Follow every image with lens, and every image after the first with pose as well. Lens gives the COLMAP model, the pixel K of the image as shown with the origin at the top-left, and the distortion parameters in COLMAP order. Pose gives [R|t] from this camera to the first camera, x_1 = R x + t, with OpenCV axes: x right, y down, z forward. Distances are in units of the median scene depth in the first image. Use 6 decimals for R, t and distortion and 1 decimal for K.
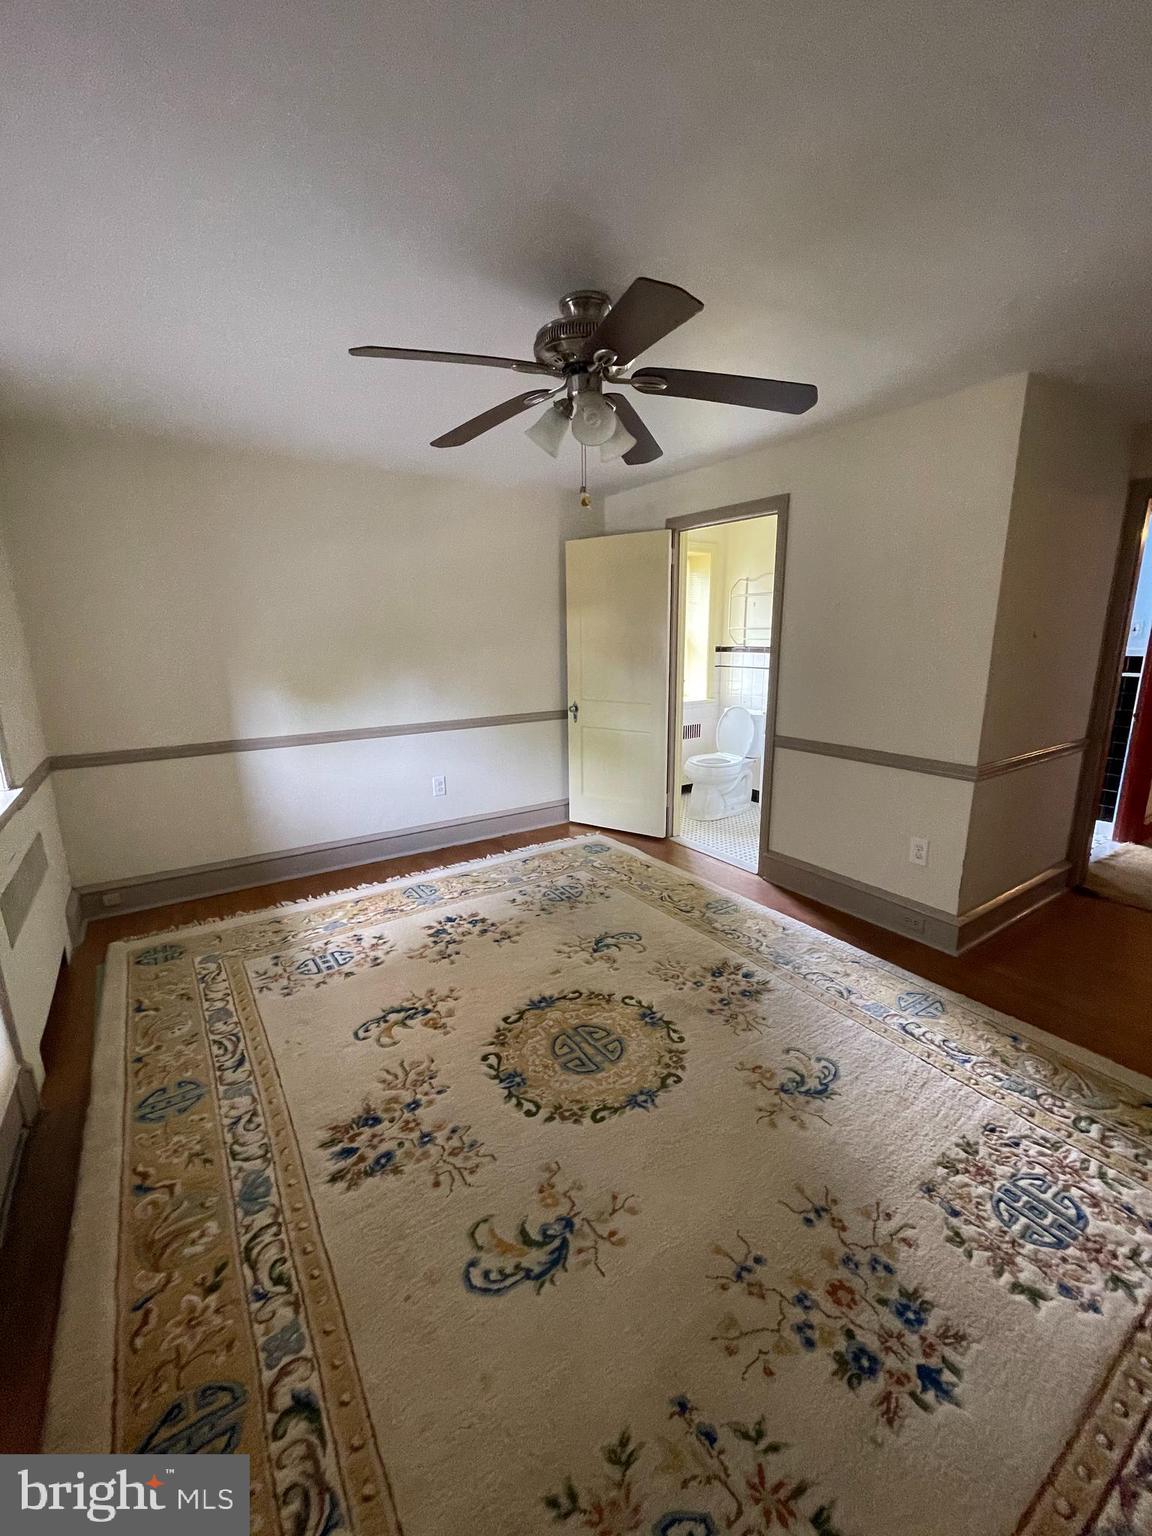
lens RADIAL K [[620.8, 0, 576.1], [0, 620.8, 768.4], [0, 0, 1]] dist [0.002001, 0.000167]
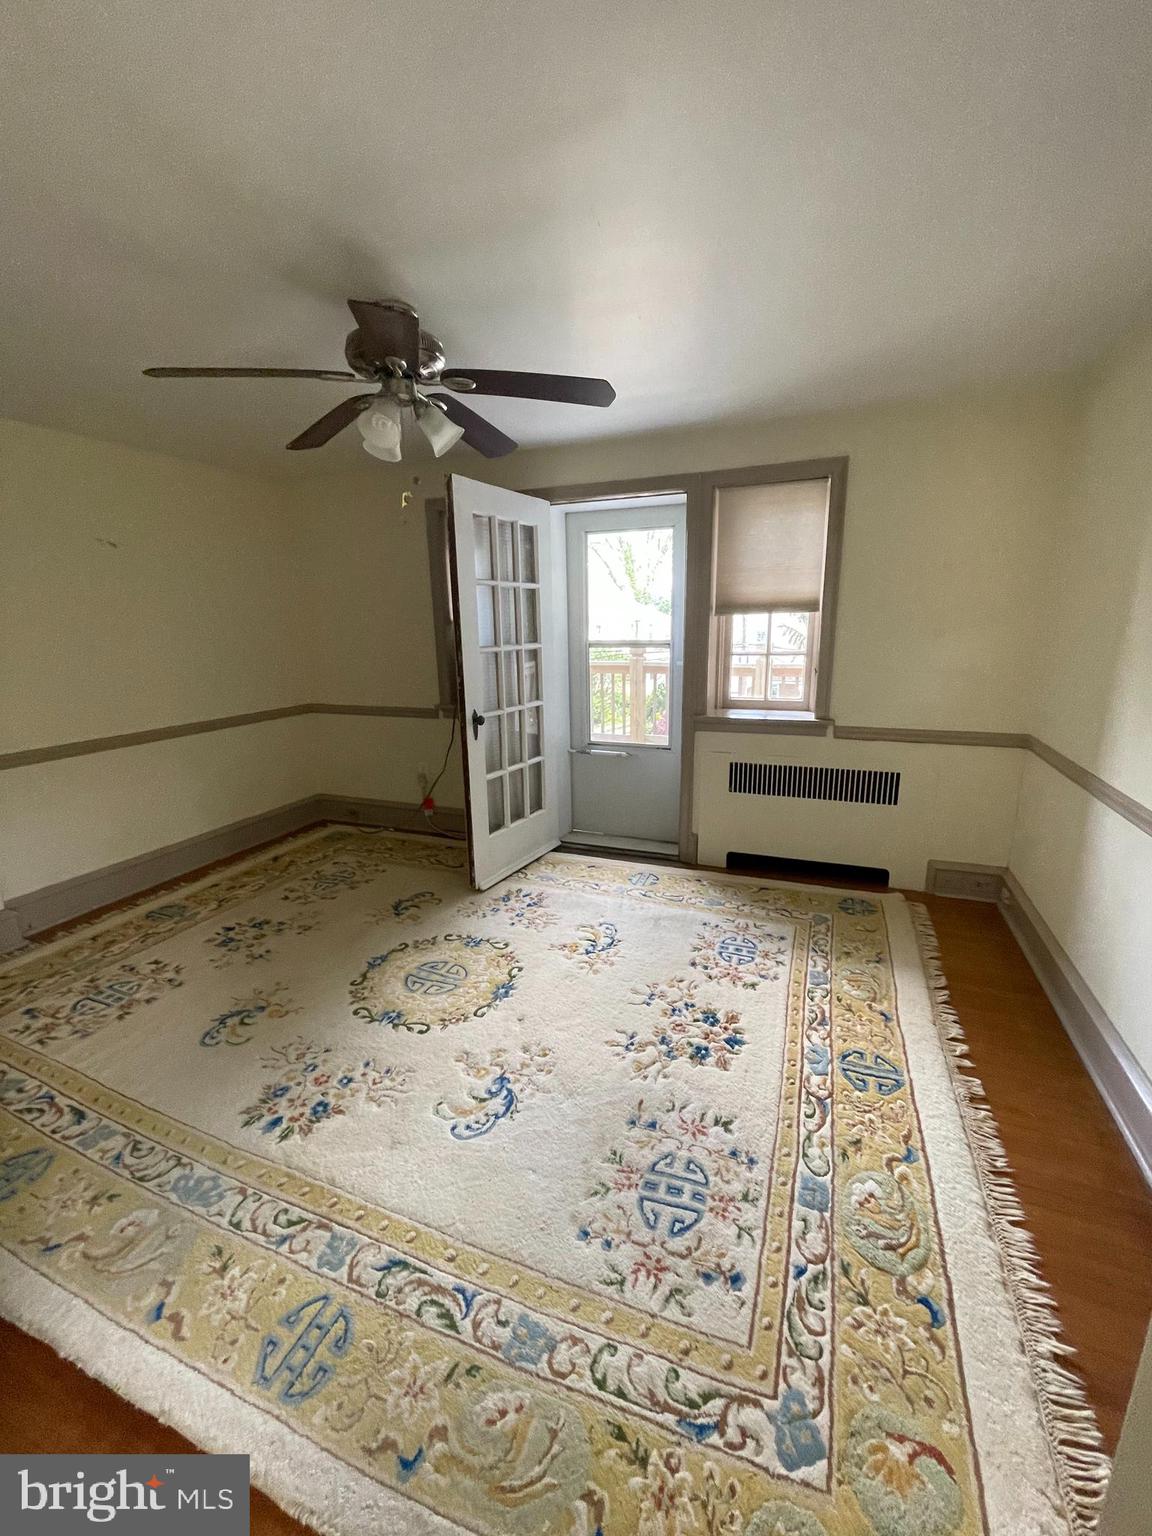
lens RADIAL K [[620.8, 0, 576.6], [0, 620.8, 768.7], [0, 0, 1]] dist [0.002001, 0.000167]
pose [[-0.824898, 0.157506, -0.542895, 0.304181], [-0.097432, 0.906409, 0.411010, -0.336296], [0.556821, 0.391937, -0.732349, 1.503980]]
